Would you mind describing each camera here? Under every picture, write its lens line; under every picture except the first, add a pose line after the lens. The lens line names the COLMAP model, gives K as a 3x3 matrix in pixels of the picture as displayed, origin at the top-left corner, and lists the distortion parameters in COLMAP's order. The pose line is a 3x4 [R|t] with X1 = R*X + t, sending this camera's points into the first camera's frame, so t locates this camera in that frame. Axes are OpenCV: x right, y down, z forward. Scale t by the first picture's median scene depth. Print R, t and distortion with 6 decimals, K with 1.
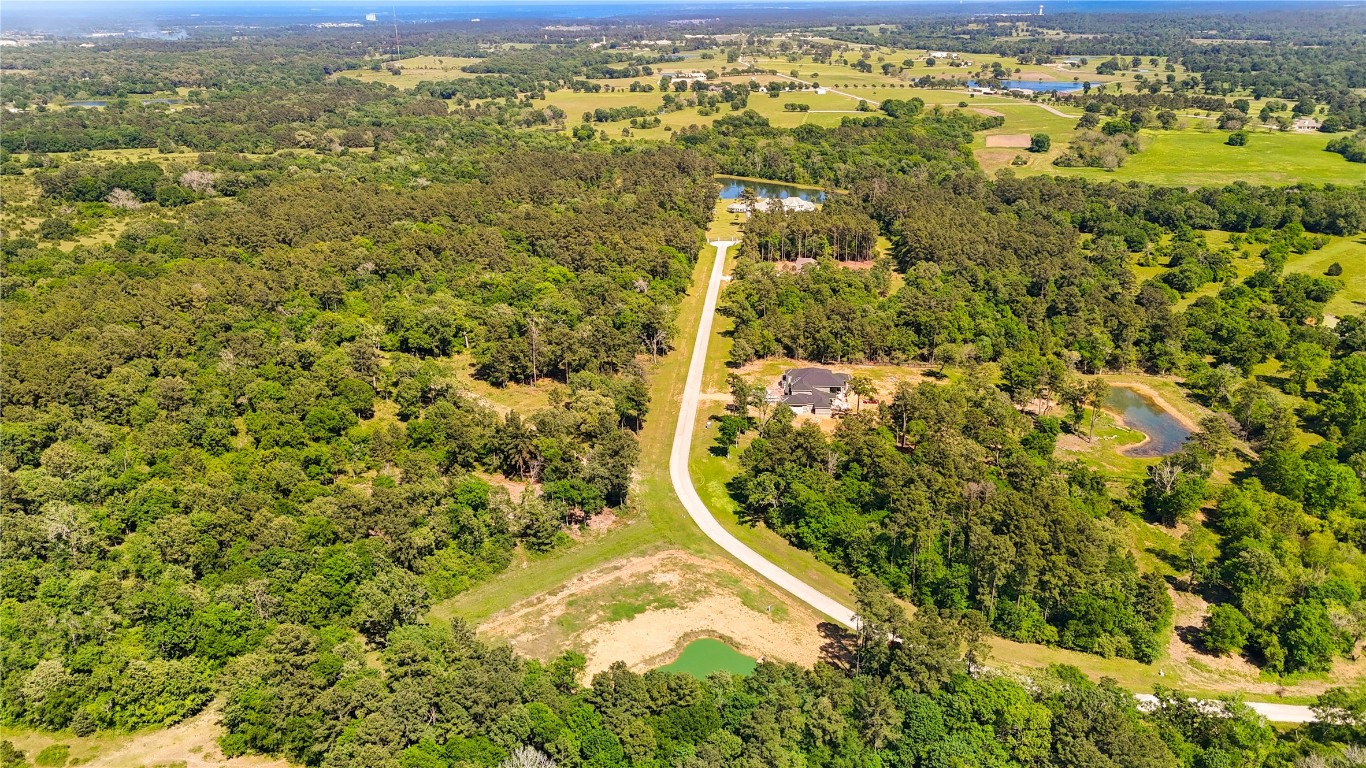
lens RADIAL K [[1000.8, 0, 683.0], [0, 1000.8, 384.0], [0, 0, 1]] dist [0.061631, -0.045951]
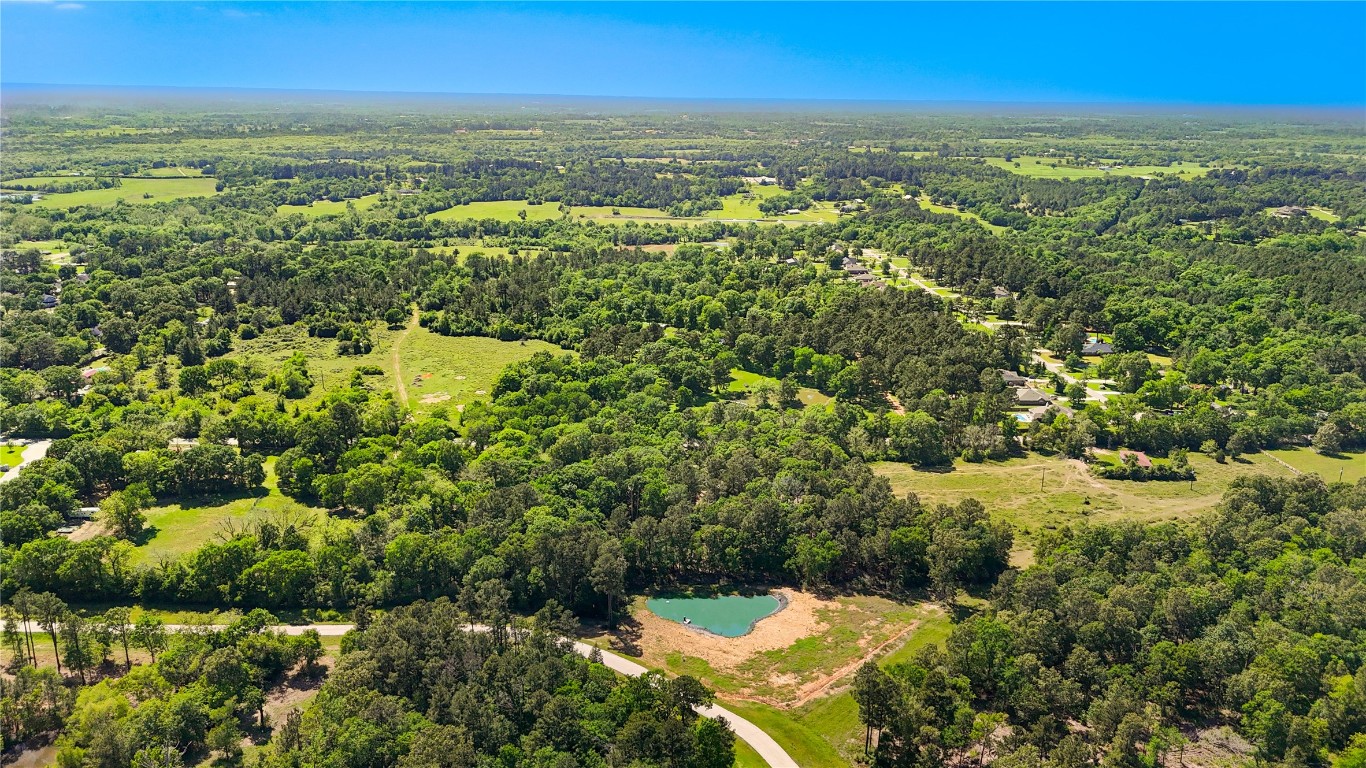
lens RADIAL K [[993.6, 0, 683.1], [0, 993.6, 390.5], [0, 0, 1]] dist [0.084834, -0.084679]
pose [[-0.994316, 0.025471, -0.103375, 0.044288], [-0.043051, 0.791854, 0.609192, -0.159307], [0.097375, 0.610179, -0.786256, 0.385491]]
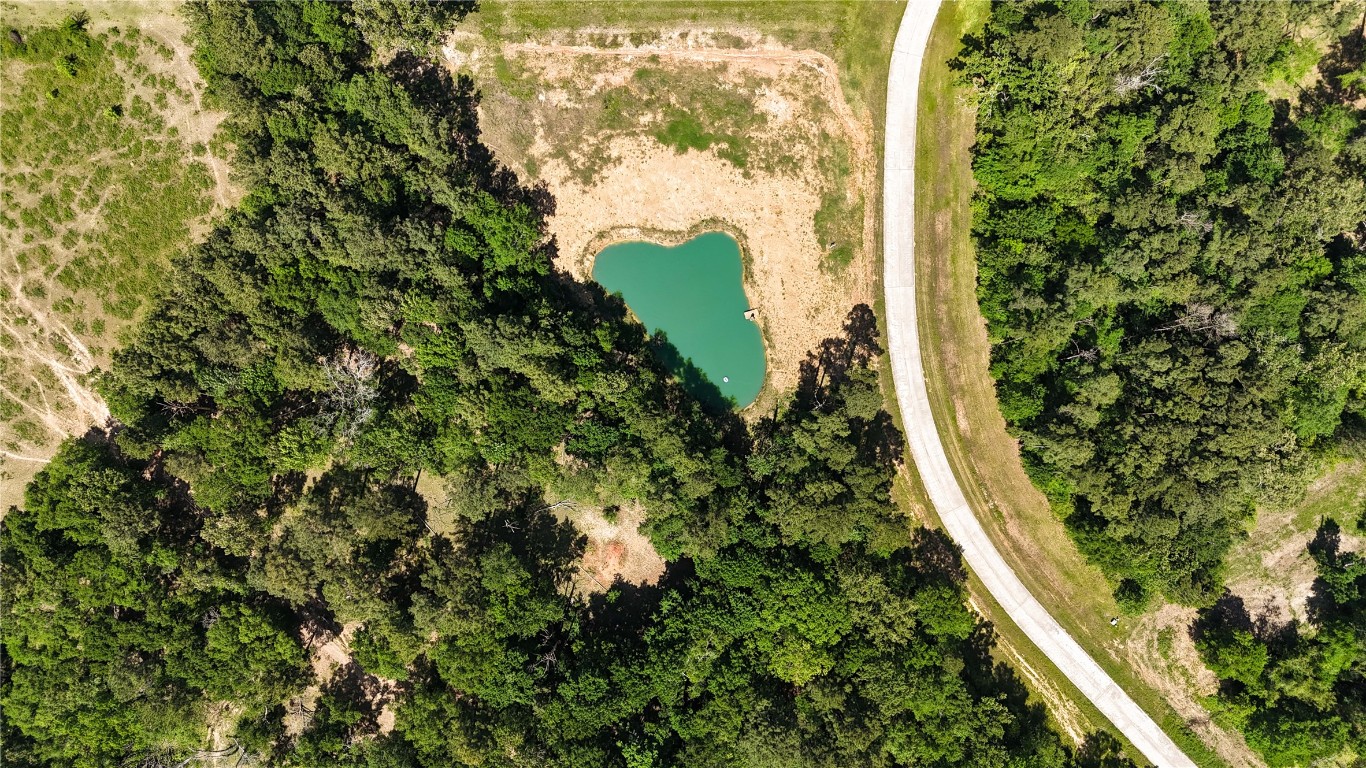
lens RADIAL K [[993.6, 0, 683.1], [0, 993.6, 390.5], [0, 0, 1]] dist [0.084834, -0.084679]
pose [[0.757162, 0.652842, -0.022439, 0.020165], [-0.245663, 0.316411, 0.916261, -0.095063], [0.605273, -0.688245, 0.399954, 0.123237]]
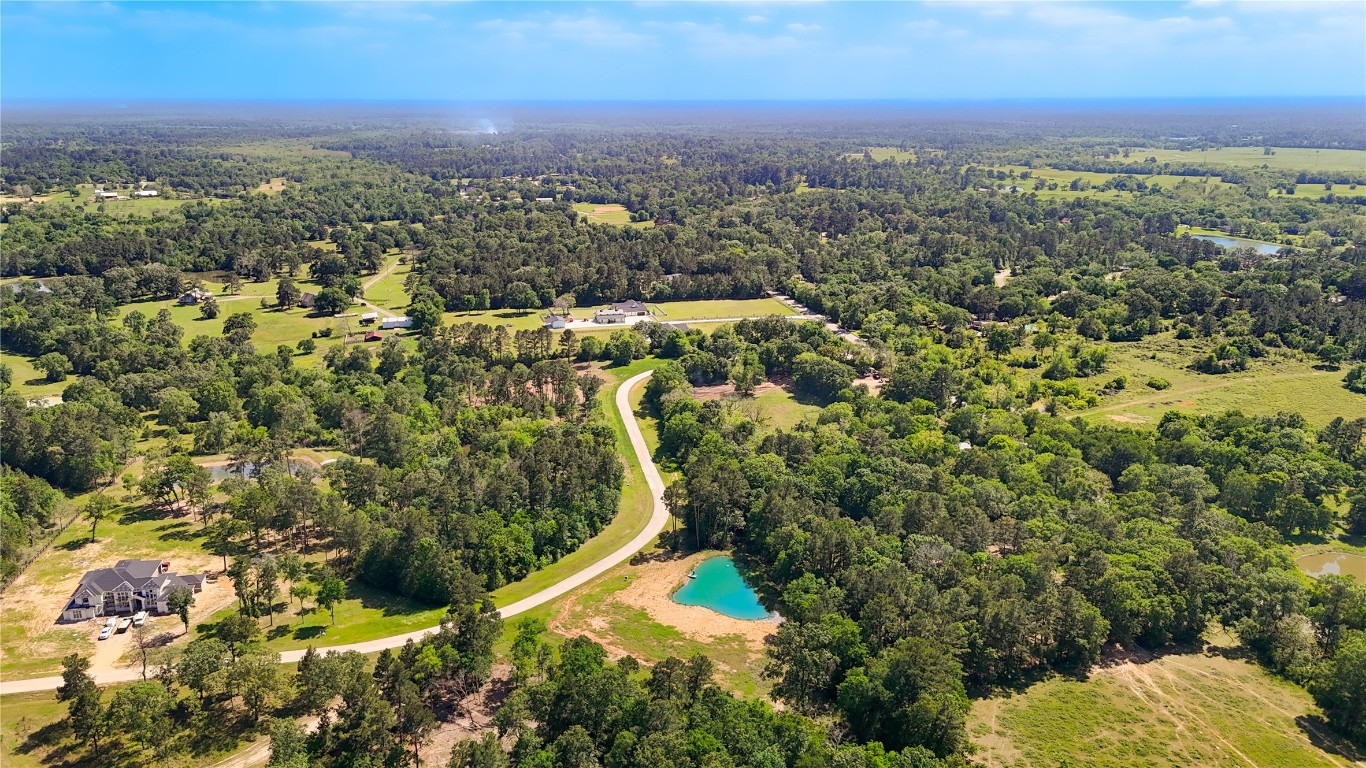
lens RADIAL K [[1027.8, 0, 682.3], [0, 1027.8, 394.7], [0, 0, 1]] dist [0.089463, -0.108282]
pose [[-0.261332, -0.258273, 0.930054, -0.239525], [0.350346, 0.872450, 0.340719, -0.087332], [-0.899424, 0.414881, -0.137514, 0.230696]]
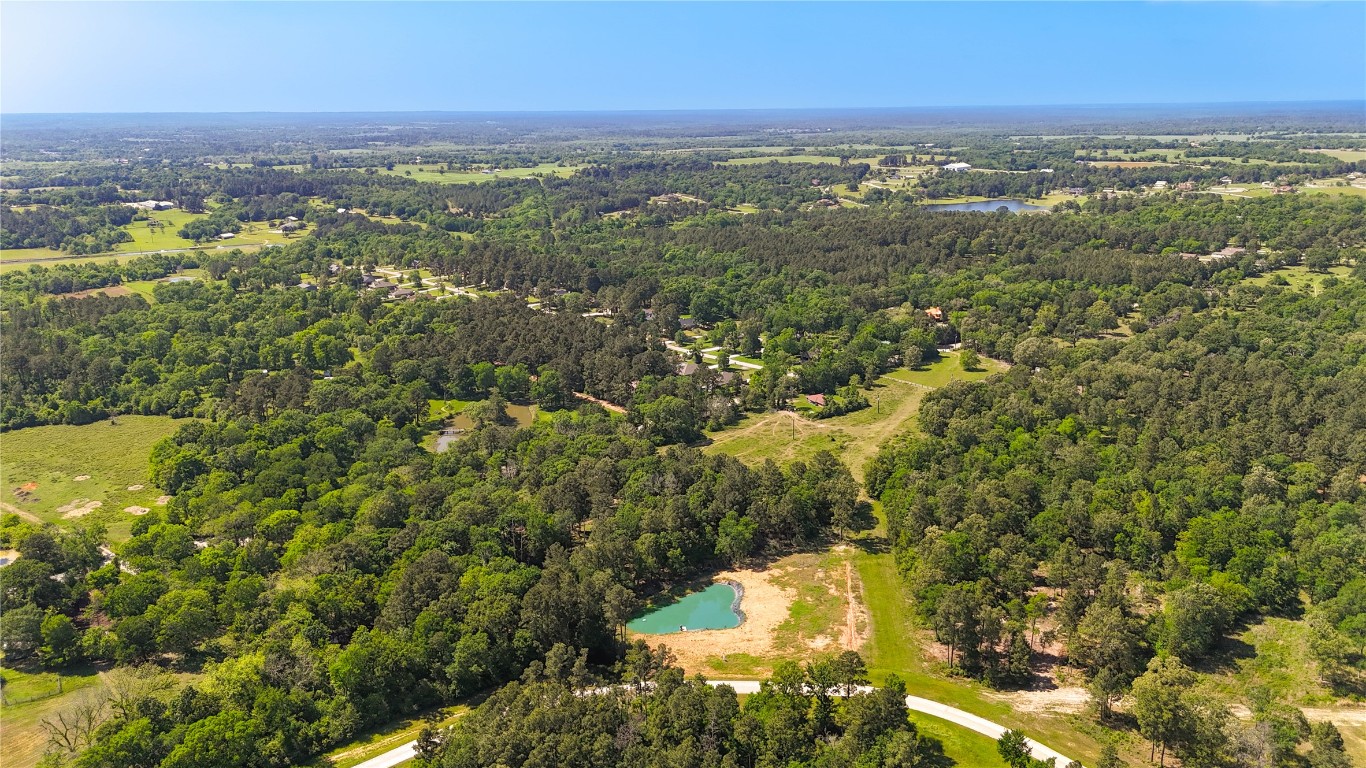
lens RADIAL K [[993.6, 0, 683.1], [0, 993.6, 390.5], [0, 0, 1]] dist [0.084834, -0.084679]
pose [[-0.729198, 0.205374, -0.652757, 0.181481], [-0.228597, 0.825994, 0.515246, -0.137130], [0.644991, 0.524934, -0.555365, 0.326438]]
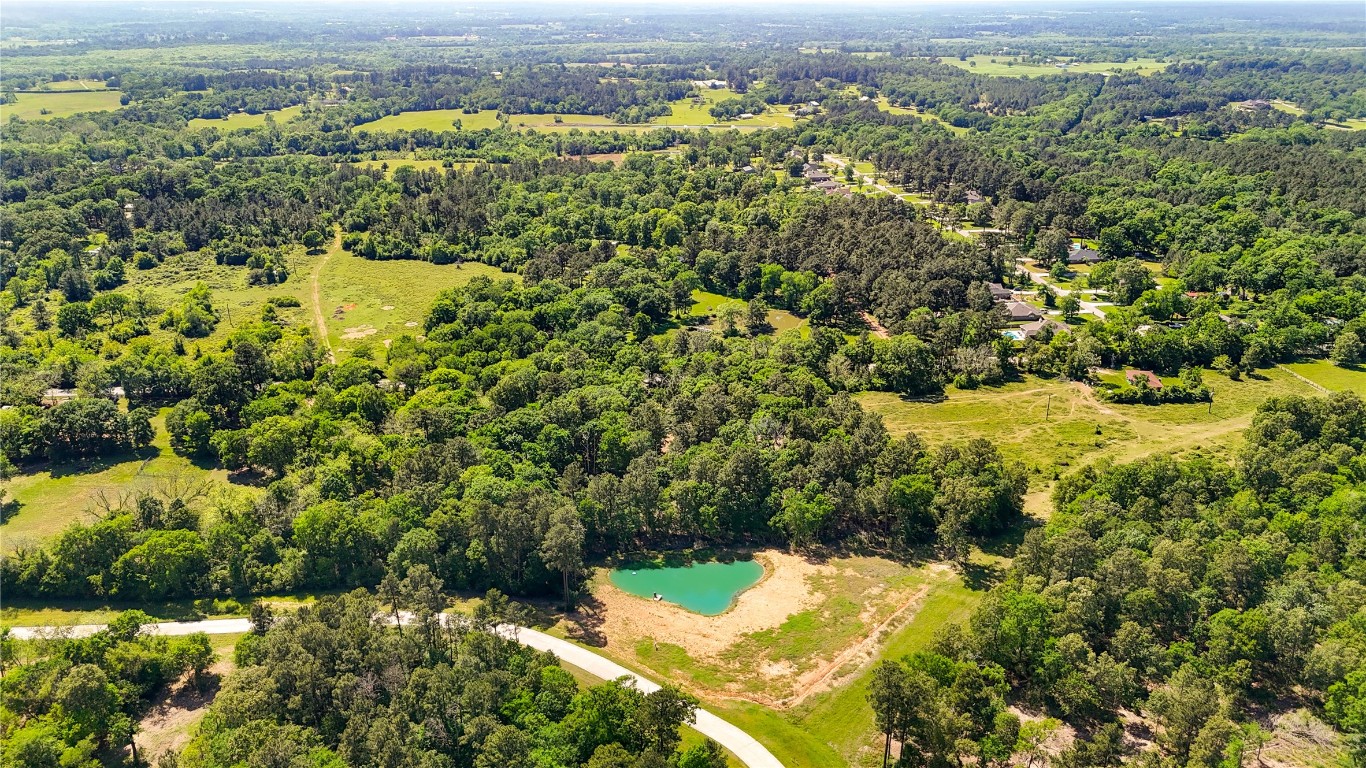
lens RADIAL K [[993.6, 0, 683.1], [0, 993.6, 390.5], [0, 0, 1]] dist [0.084834, -0.084679]
pose [[-0.986984, 0.066051, -0.146625, 0.041600], [-0.050471, 0.738468, 0.672397, -0.134313], [0.152691, 0.671046, -0.725523, 0.345868]]
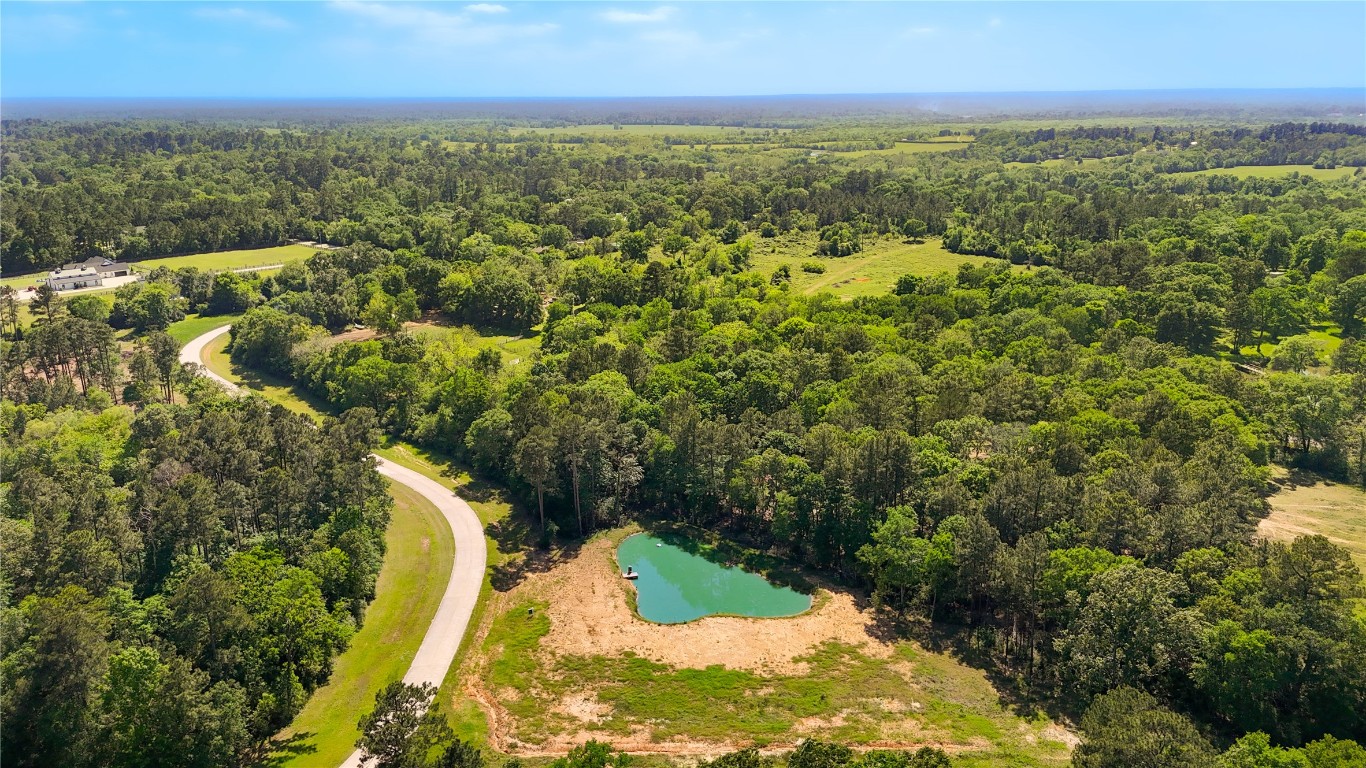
lens RADIAL K [[1000.8, 0, 683.0], [0, 1000.8, 384.0], [0, 0, 1]] dist [0.061631, -0.045951]
pose [[-0.765313, -0.165343, 0.622060, -0.084972], [0.243100, 0.820613, 0.517201, -0.049215], [-0.595986, 0.547043, -0.587830, 0.282052]]
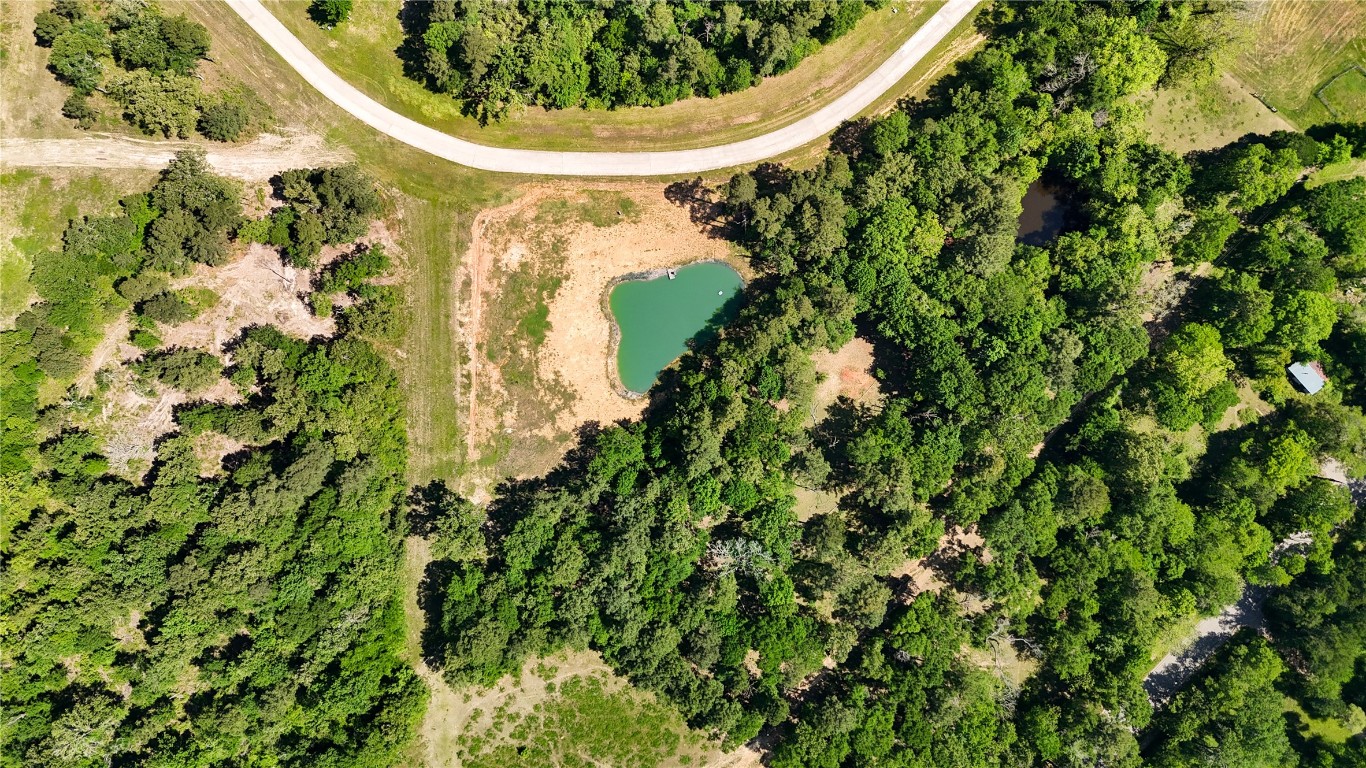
lens RADIAL K [[1027.8, 0, 682.3], [0, 1027.8, 394.7], [0, 0, 1]] dist [0.089463, -0.108282]
pose [[0.649632, -0.759178, 0.040340, -0.013008], [0.259265, 0.271110, 0.926974, -0.157949], [-0.714675, -0.591733, 0.372950, 0.100847]]
